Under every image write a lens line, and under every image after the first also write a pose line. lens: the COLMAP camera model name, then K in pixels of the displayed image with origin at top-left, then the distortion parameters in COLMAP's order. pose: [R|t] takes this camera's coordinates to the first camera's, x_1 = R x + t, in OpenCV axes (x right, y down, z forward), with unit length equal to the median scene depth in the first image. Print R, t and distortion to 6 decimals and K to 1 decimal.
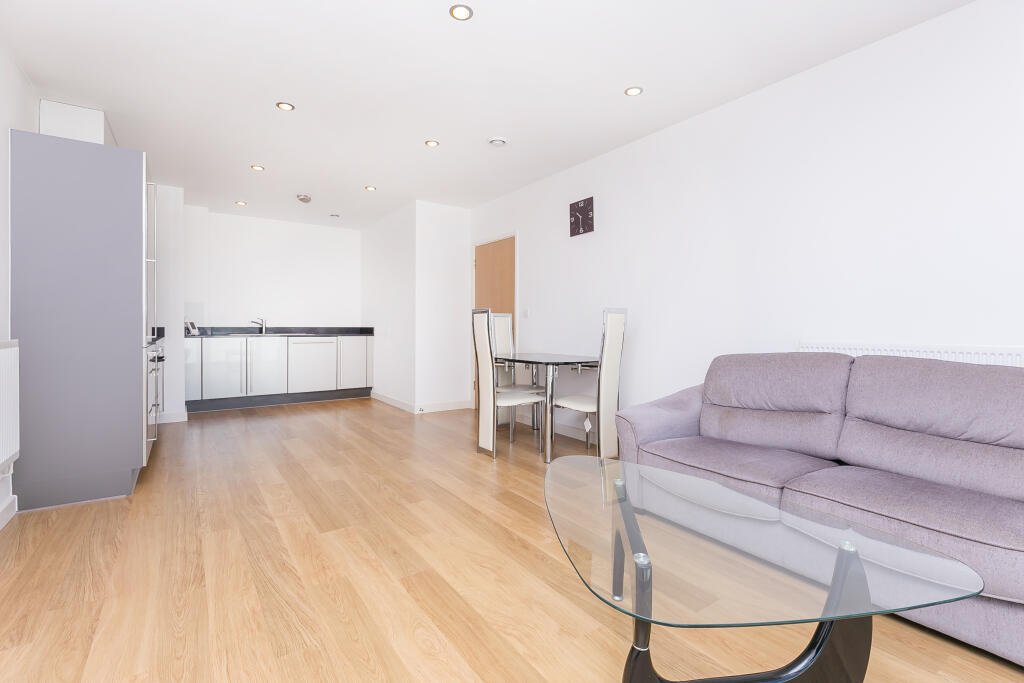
lens RADIAL K [[471.4, 0, 520.8], [0, 471.4, 324.3], [0, 0, 1]] dist [-0.000024, -0.000202]
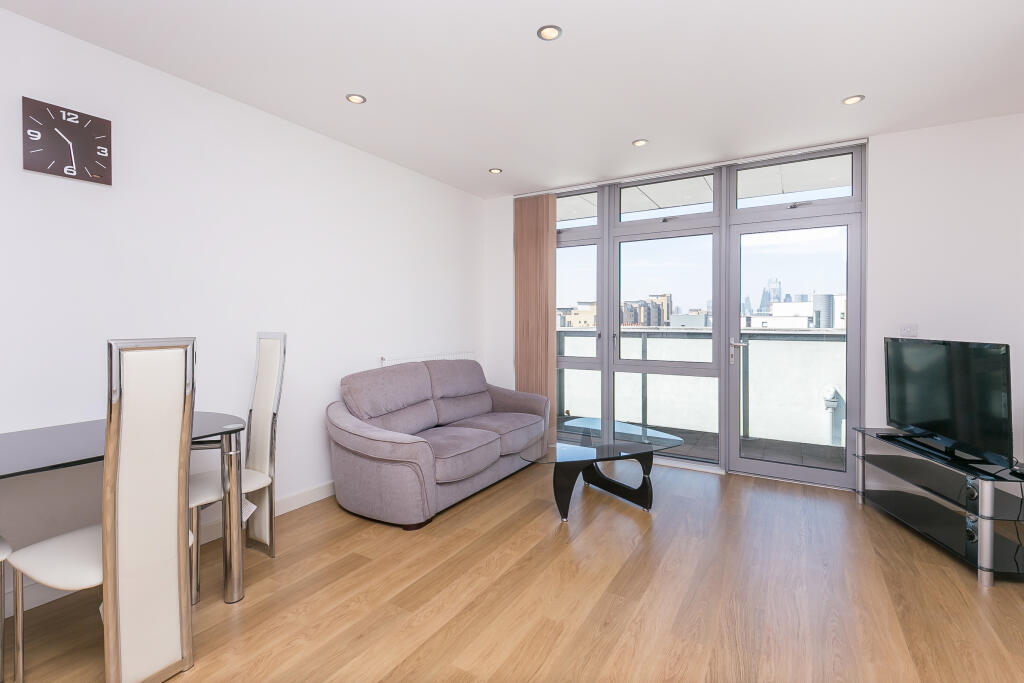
lens RADIAL K [[471.4, 0, 520.8], [0, 471.4, 324.3], [0, 0, 1]] dist [-0.000024, -0.000202]
pose [[-0.410450, -0.009796, 0.911831, -0.883944], [-0.001359, 0.999948, 0.010131, -0.076234], [-0.911882, 0.002919, -0.410442, 1.328340]]
